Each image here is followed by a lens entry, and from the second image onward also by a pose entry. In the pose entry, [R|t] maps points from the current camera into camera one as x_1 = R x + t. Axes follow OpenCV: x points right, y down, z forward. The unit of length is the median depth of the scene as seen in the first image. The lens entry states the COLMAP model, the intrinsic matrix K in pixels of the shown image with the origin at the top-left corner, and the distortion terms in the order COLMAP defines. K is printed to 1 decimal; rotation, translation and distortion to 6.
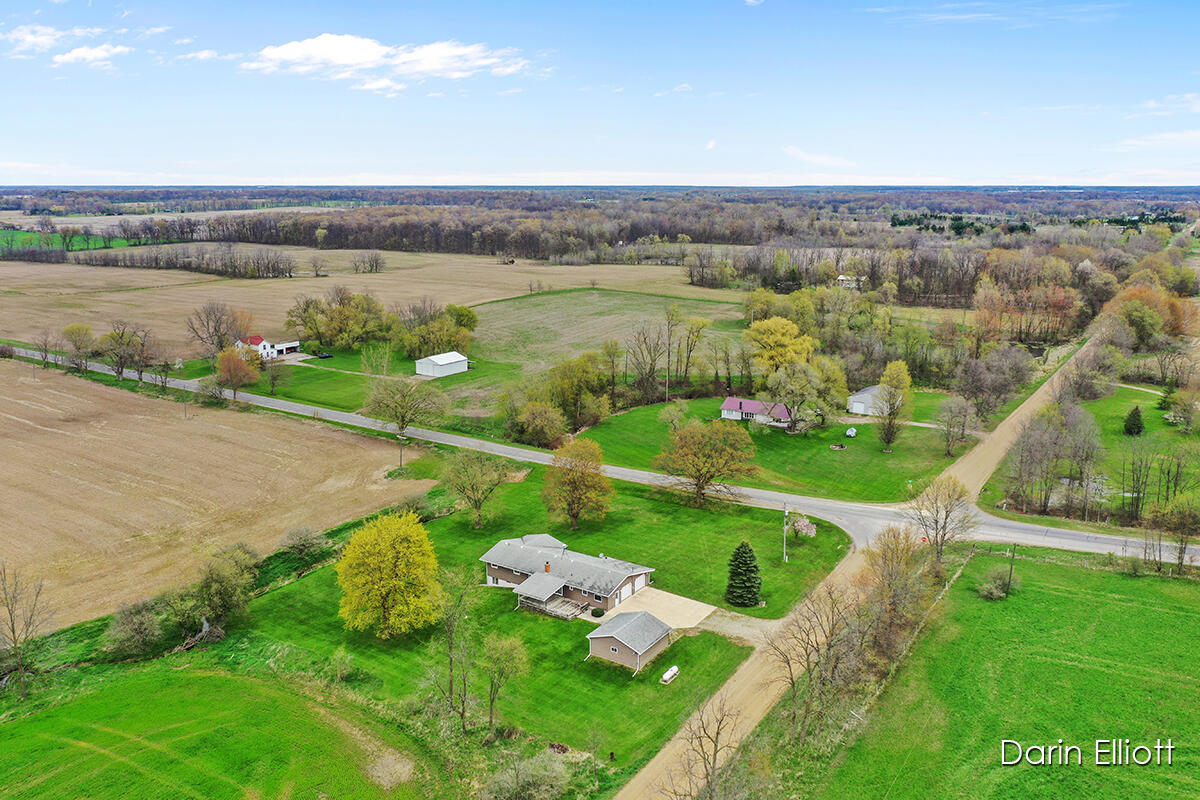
lens RADIAL K [[939.5, 0, 608.0], [0, 939.5, 392.9], [0, 0, 1]] dist [-0.009683, -0.000582]
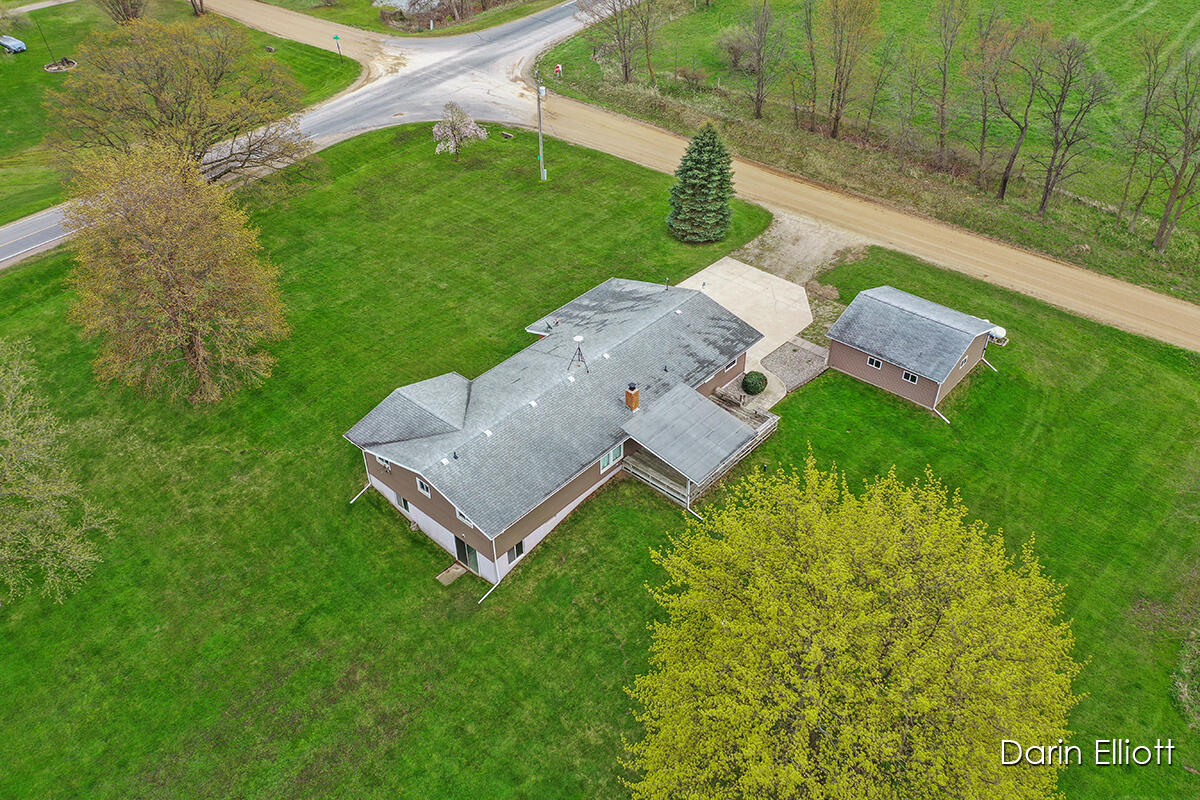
lens RADIAL K [[939.5, 0, 601.3], [0, 939.5, 401.4], [0, 0, 1]] dist [-0.009683, -0.000582]
pose [[0.145993, -0.603454, 0.783919, -0.307891], [0.222099, 0.792175, 0.568446, -0.030760], [-0.964032, 0.091119, 0.249678, 0.750337]]
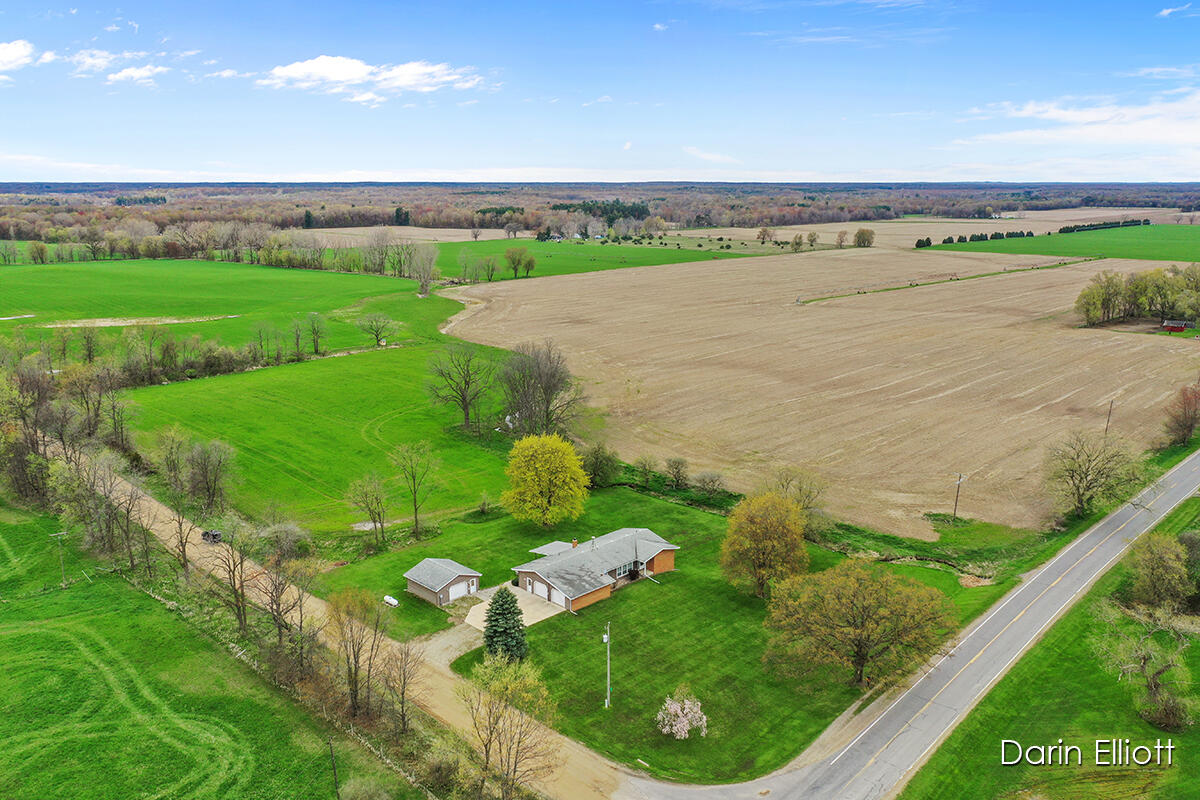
lens RADIAL K [[939.5, 0, 607.7], [0, 939.5, 405.0], [0, 0, 1]] dist [-0.009683, -0.000582]
pose [[-0.199329, 0.224977, -0.953757, 0.738502], [-0.211378, 0.940504, 0.266027, -0.205020], [0.956863, 0.254631, -0.139915, 0.937658]]
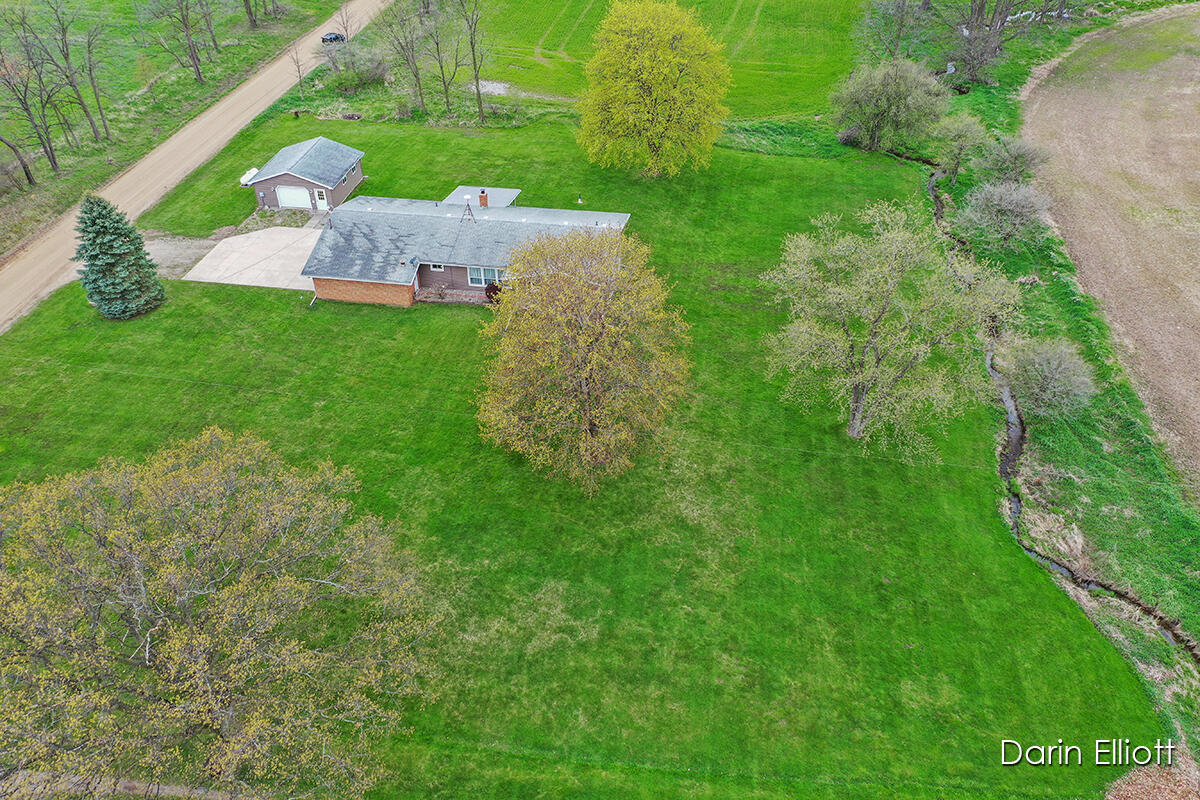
lens RADIAL K [[939.5, 0, 595.9], [0, 939.5, 402.8], [0, 0, 1]] dist [-0.009683, -0.000582]
pose [[-0.911845, 0.254792, -0.321900, 0.071572], [-0.080692, 0.657570, 0.749060, -0.136715], [0.402526, 0.709001, -0.579042, 1.186603]]
